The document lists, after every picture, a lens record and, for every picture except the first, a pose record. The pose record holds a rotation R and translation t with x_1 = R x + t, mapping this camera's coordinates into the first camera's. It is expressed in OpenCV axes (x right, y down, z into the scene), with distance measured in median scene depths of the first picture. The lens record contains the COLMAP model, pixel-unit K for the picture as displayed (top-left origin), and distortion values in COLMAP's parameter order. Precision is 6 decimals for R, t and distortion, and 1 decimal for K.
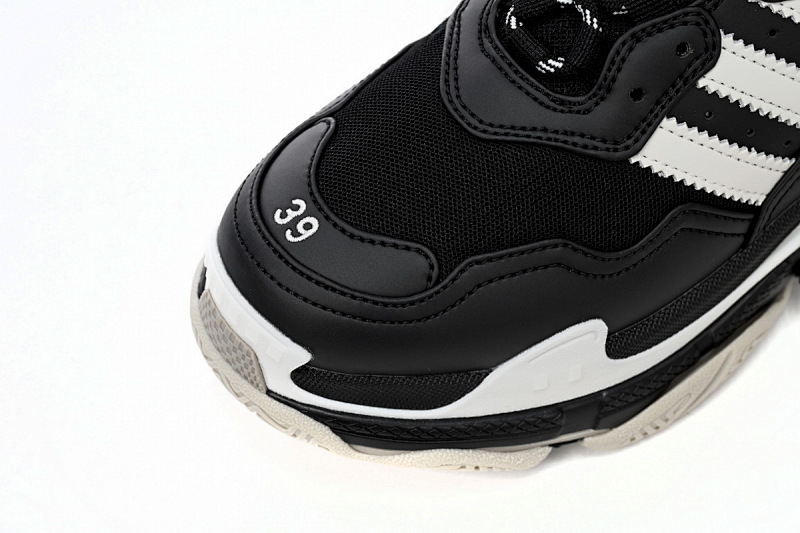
lens RADIAL K [[1625.8, 0, 396.7], [0, 1625.8, 263.7], [0, 0, 1]] dist [-0.004645, 0.000000]
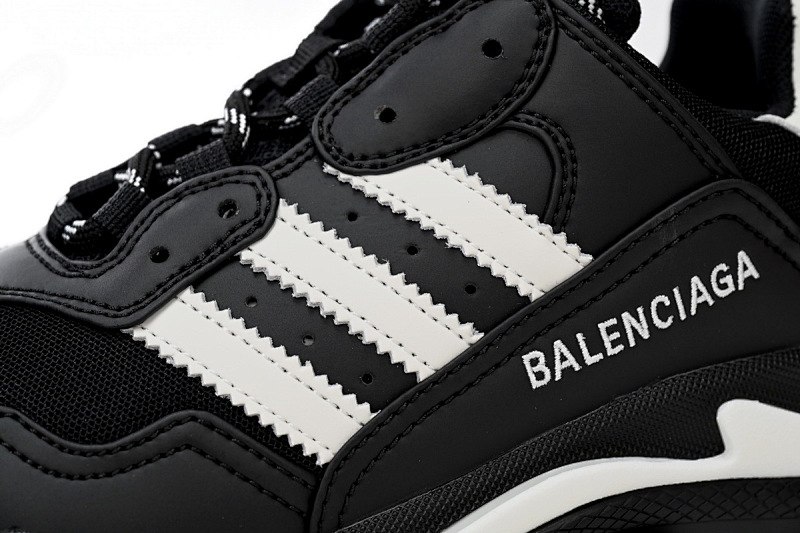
lens RADIAL K [[2181.0, 0, 405.0], [0, 2181.0, 264.7], [0, 0, 1]] dist [-0.061829, 0.000000]
pose [[0.952870, 0.076780, -0.293503, 0.555797], [-0.255592, 0.724355, -0.640298, 0.523469], [0.163439, 0.685138, 0.709841, 0.289464]]
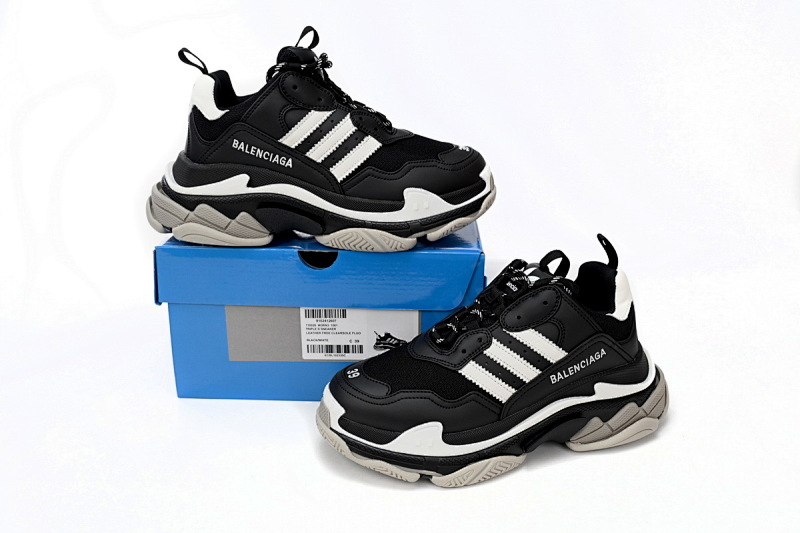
lens RADIAL K [[837.1, 0, 396.1], [0, 837.1, 265.1], [0, 0, 1]] dist [0.017847, 0.000000]
pose [[0.955081, 0.129512, -0.266545, 0.433357], [-0.257651, 0.807277, -0.530961, 0.660089], [0.146410, 0.575786, 0.804385, -0.434613]]
